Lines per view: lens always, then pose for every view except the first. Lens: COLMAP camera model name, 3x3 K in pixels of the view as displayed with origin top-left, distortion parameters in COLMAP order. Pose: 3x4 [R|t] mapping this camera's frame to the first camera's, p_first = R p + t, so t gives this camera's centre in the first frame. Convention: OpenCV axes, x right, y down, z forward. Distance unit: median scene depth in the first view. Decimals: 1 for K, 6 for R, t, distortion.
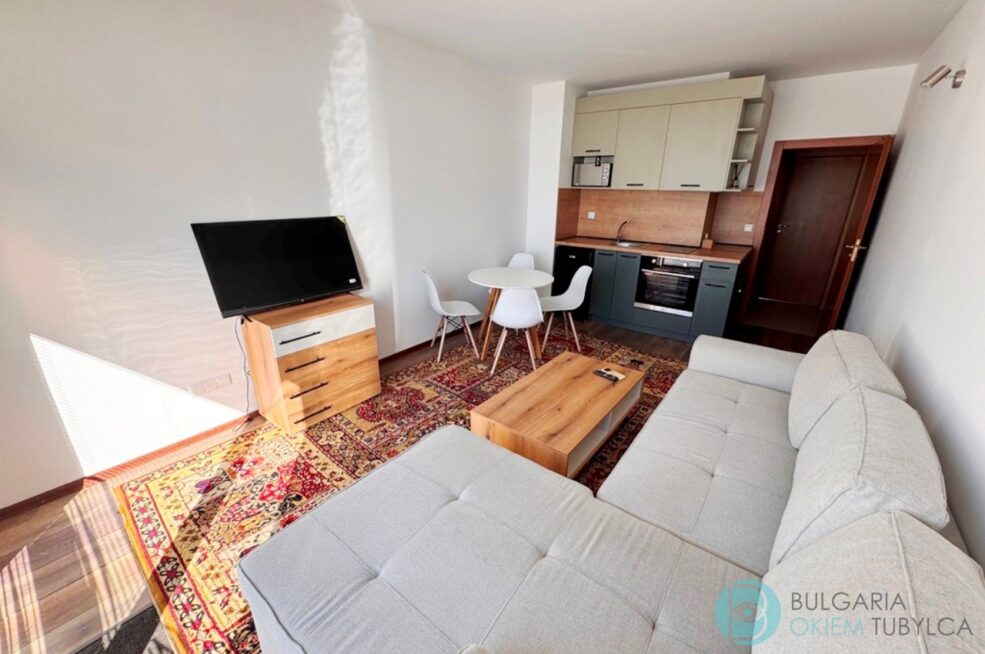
lens RADIAL K [[391.1, 0, 491.4], [0, 391.1, 326.0], [0, 0, 1]] dist [-0.002702, 0.000003]
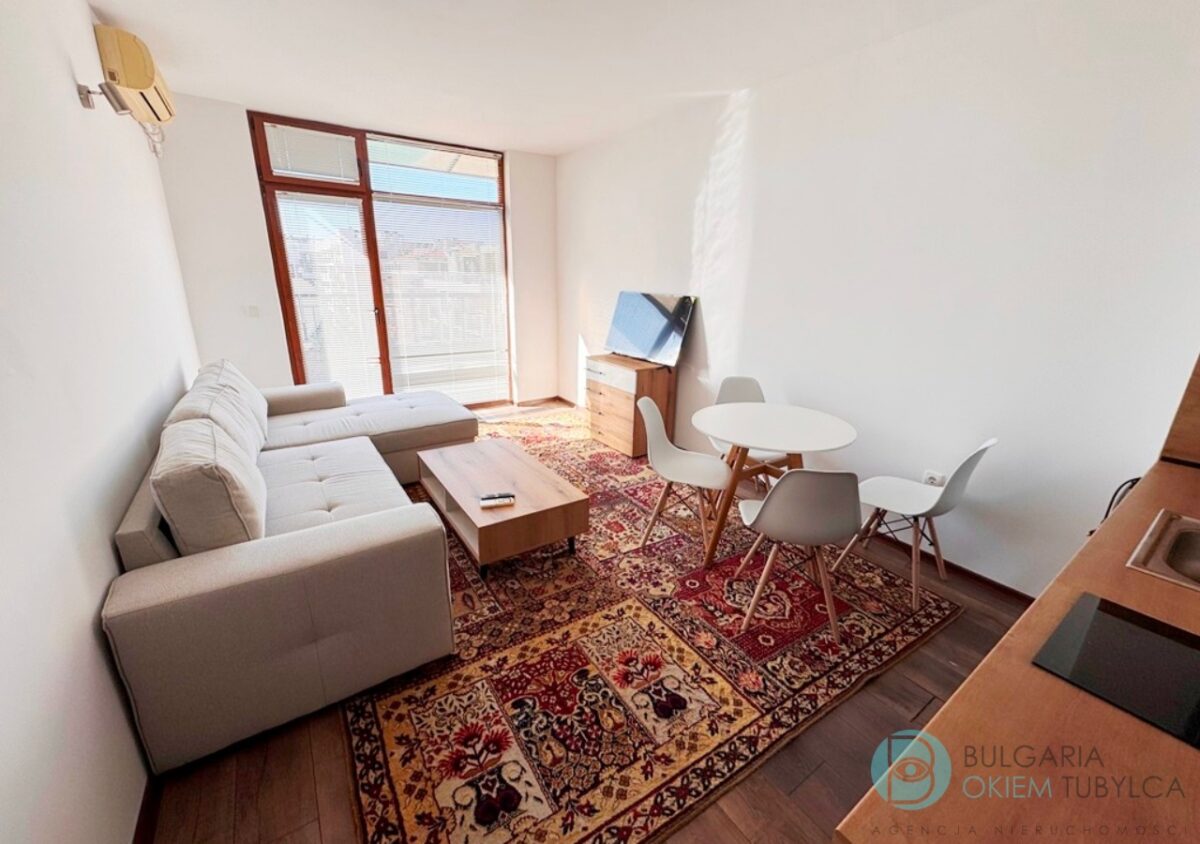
lens RADIAL K [[476.1, 0, 597.9], [0, 476.1, 419.8], [0, 0, 1]] dist [-0.002819, -0.000092]
pose [[-0.304456, 0.263906, -0.915238, 0.917826], [-0.343449, 0.865805, 0.363901, -0.363019], [0.888453, 0.425130, -0.172961, 1.105237]]
